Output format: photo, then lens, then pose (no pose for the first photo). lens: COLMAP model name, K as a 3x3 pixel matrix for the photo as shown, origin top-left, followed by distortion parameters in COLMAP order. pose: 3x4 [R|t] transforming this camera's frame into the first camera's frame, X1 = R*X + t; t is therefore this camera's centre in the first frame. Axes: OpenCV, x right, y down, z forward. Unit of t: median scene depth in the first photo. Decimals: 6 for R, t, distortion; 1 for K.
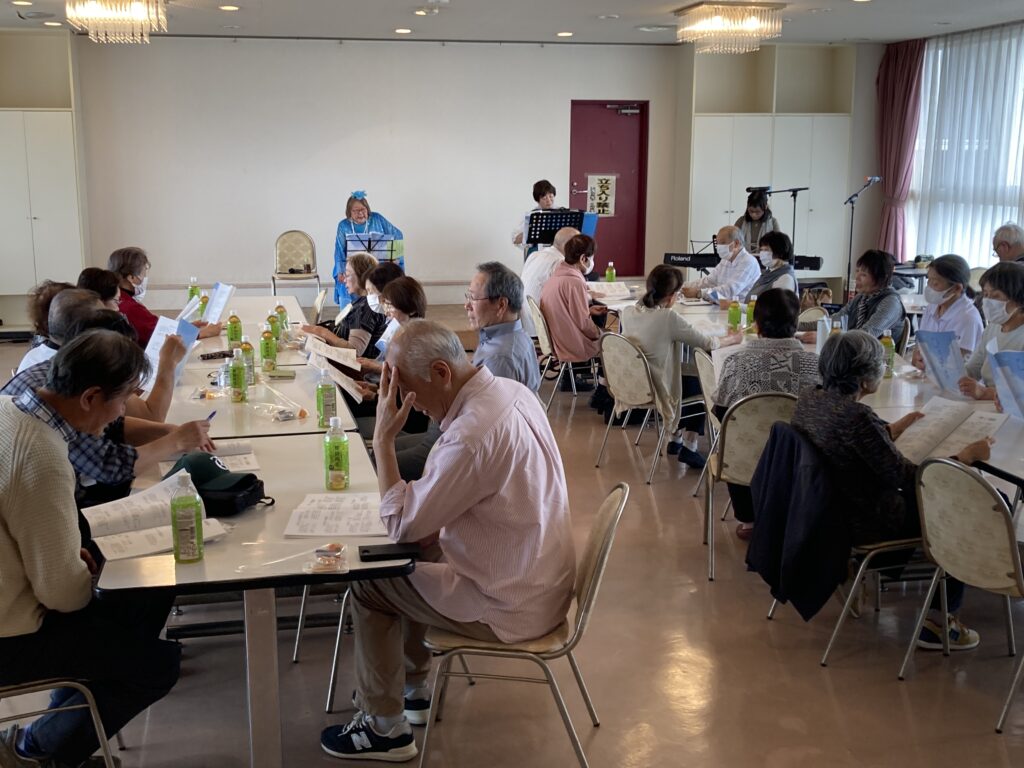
lens RADIAL K [[1185.6, 0, 494.6], [0, 1185.6, 384.6], [0, 0, 1]] dist [0.168046, -0.538820]
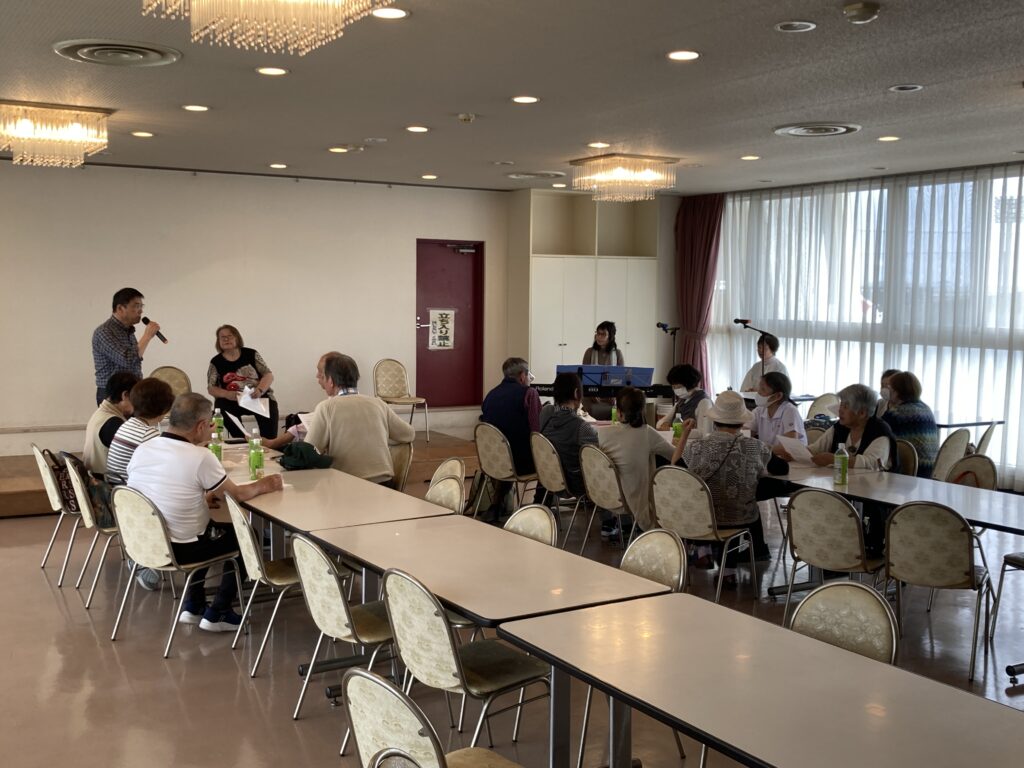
lens RADIAL K [[1105.4, 0, 508.2], [0, 1105.4, 383.8], [0, 0, 1]] dist [0.225893, -0.806640]
pose [[0.940727, -0.021799, 0.338463, -0.213947], [0.056918, 0.993926, -0.094186, -0.019766], [-0.334354, 0.107868, 0.936254, 0.094166]]
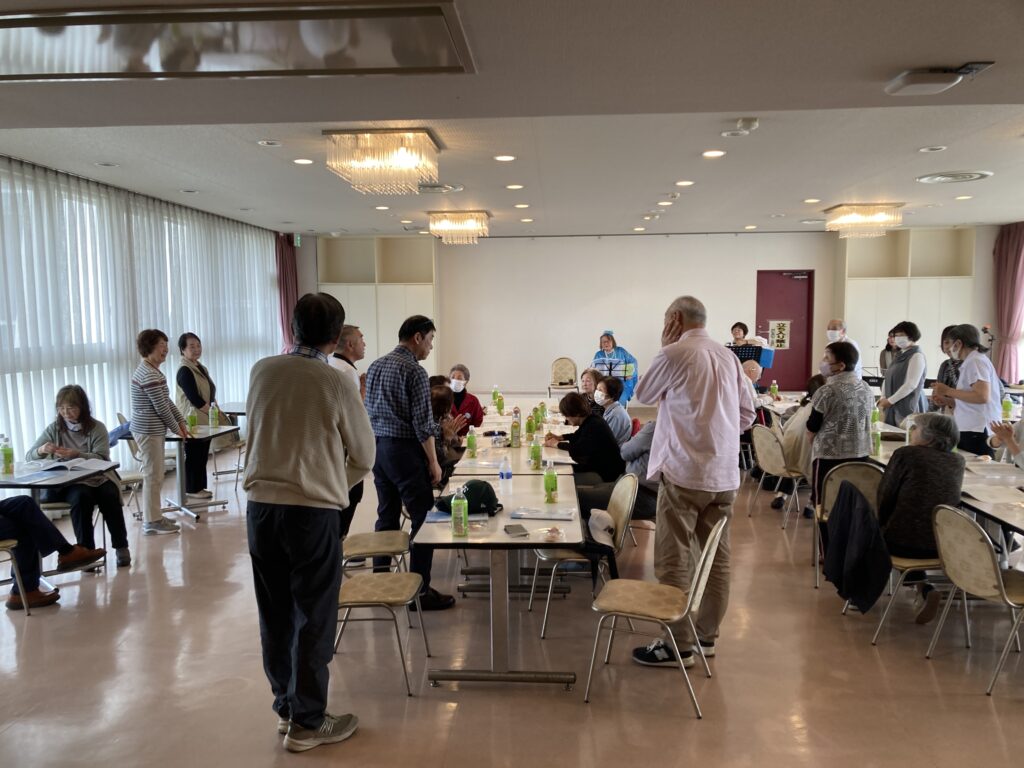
lens RADIAL K [[842.0, 0, 490.3], [0, 842.0, 387.5], [0, 0, 1]] dist [0.016655, -0.004840]
pose [[0.962770, 0.018078, -0.269715, 0.034938], [-0.043774, 0.995019, -0.089562, 0.011409], [0.266752, 0.098034, 0.958766, -0.063763]]
